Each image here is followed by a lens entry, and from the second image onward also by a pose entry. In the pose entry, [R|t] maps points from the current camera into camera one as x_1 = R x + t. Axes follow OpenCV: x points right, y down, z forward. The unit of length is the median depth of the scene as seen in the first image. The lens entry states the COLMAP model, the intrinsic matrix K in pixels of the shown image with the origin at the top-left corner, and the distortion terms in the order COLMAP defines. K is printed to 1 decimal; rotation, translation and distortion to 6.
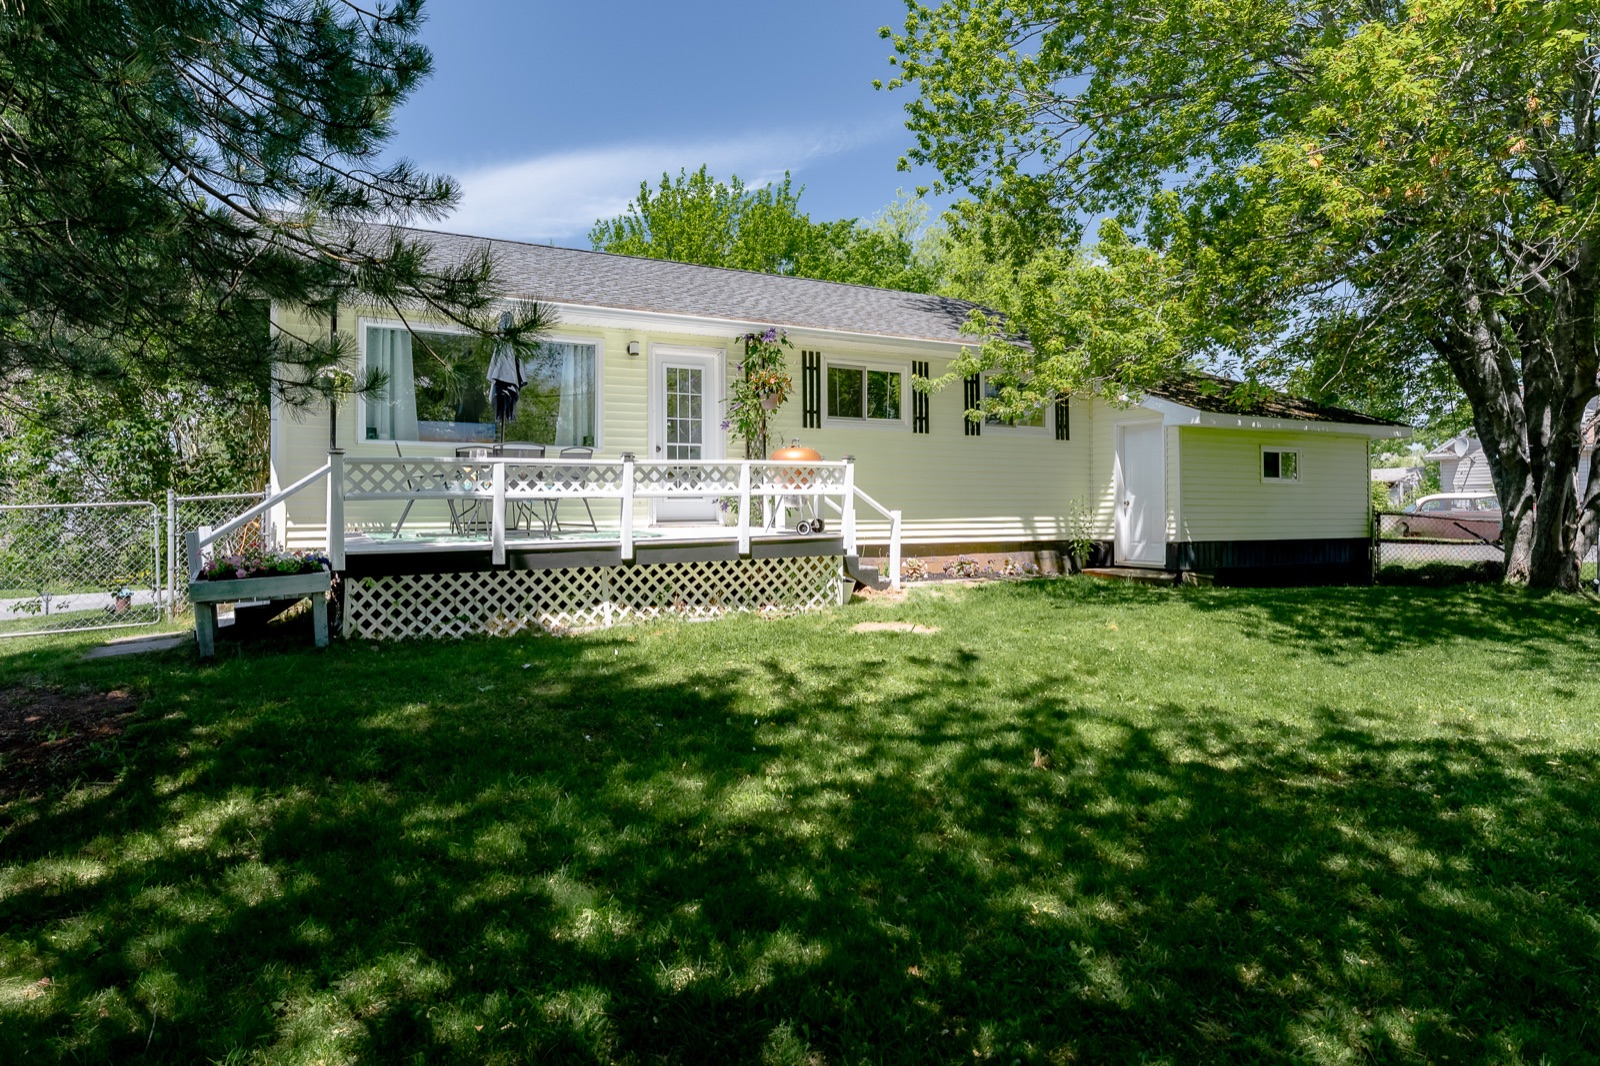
lens RADIAL K [[877.2, 0, 800.0], [0, 877.2, 533.0], [0, 0, 1]] dist [-0.002947, -0.000377]
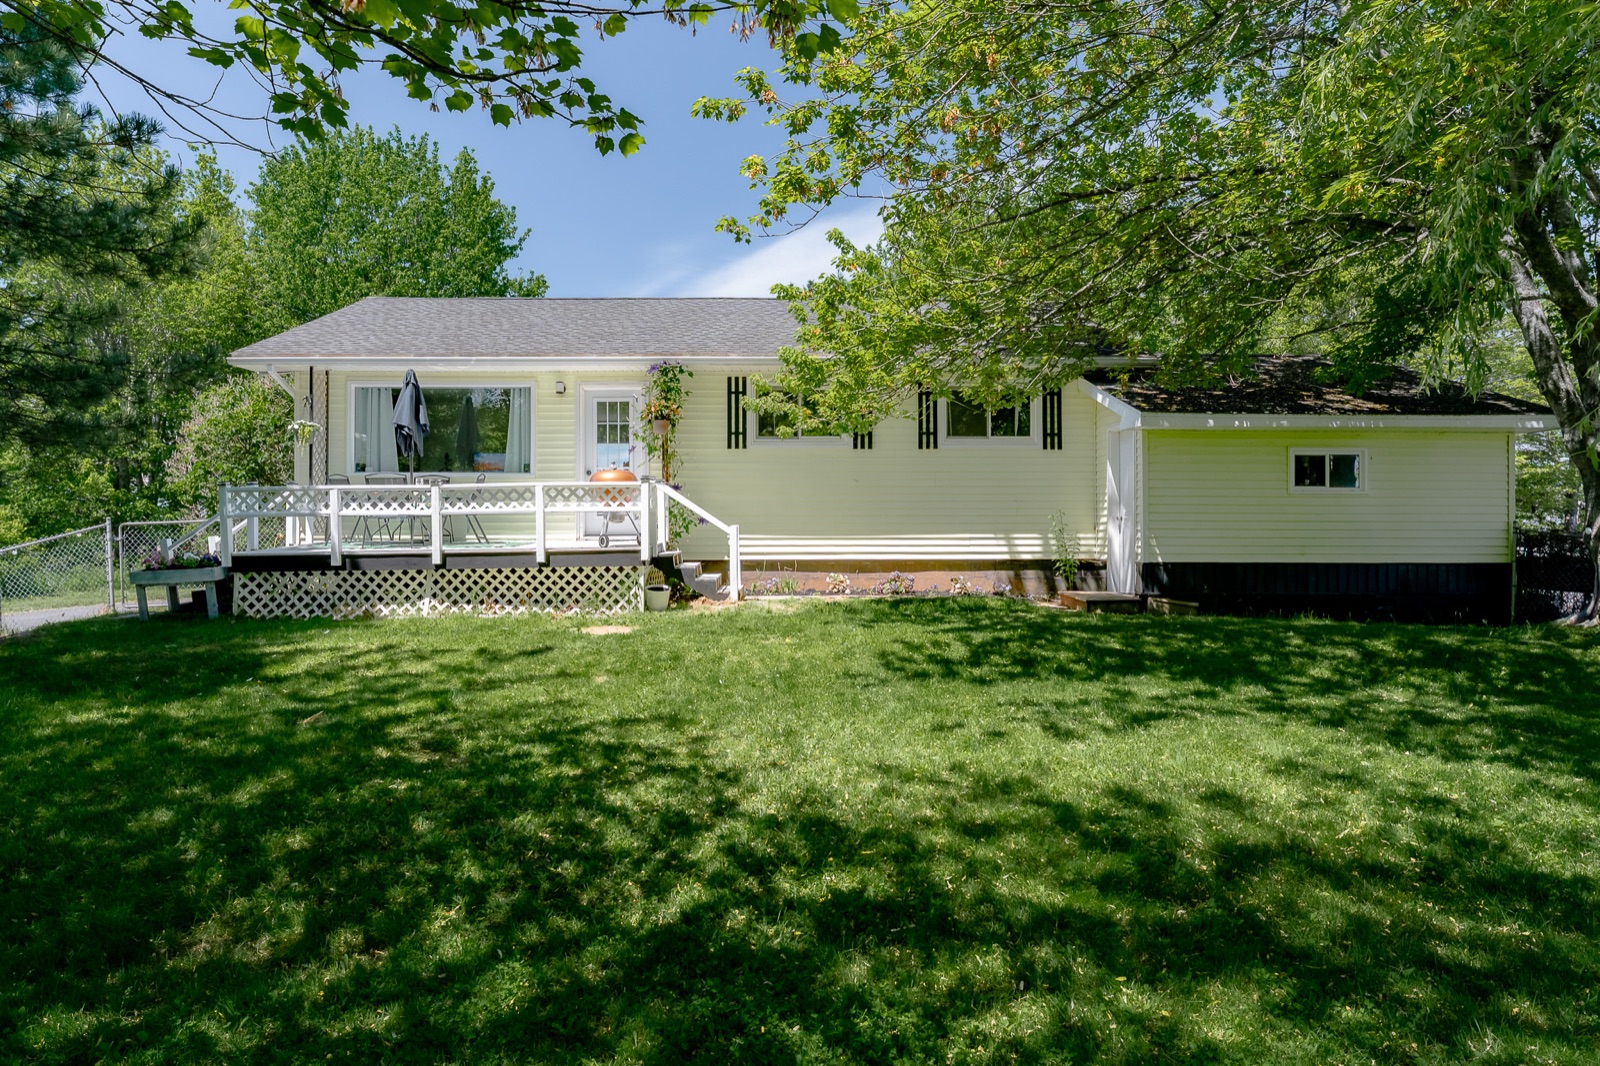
lens RADIAL K [[912.4, 0, 800.0], [0, 912.4, 533.0], [0, 0, 1]] dist [0.000018, 0.000224]
pose [[0.898744, 0.004202, -0.438454, 0.786266], [-0.012929, 0.999773, -0.016921, 0.000638], [0.438284, 0.020876, 0.898594, 0.056052]]
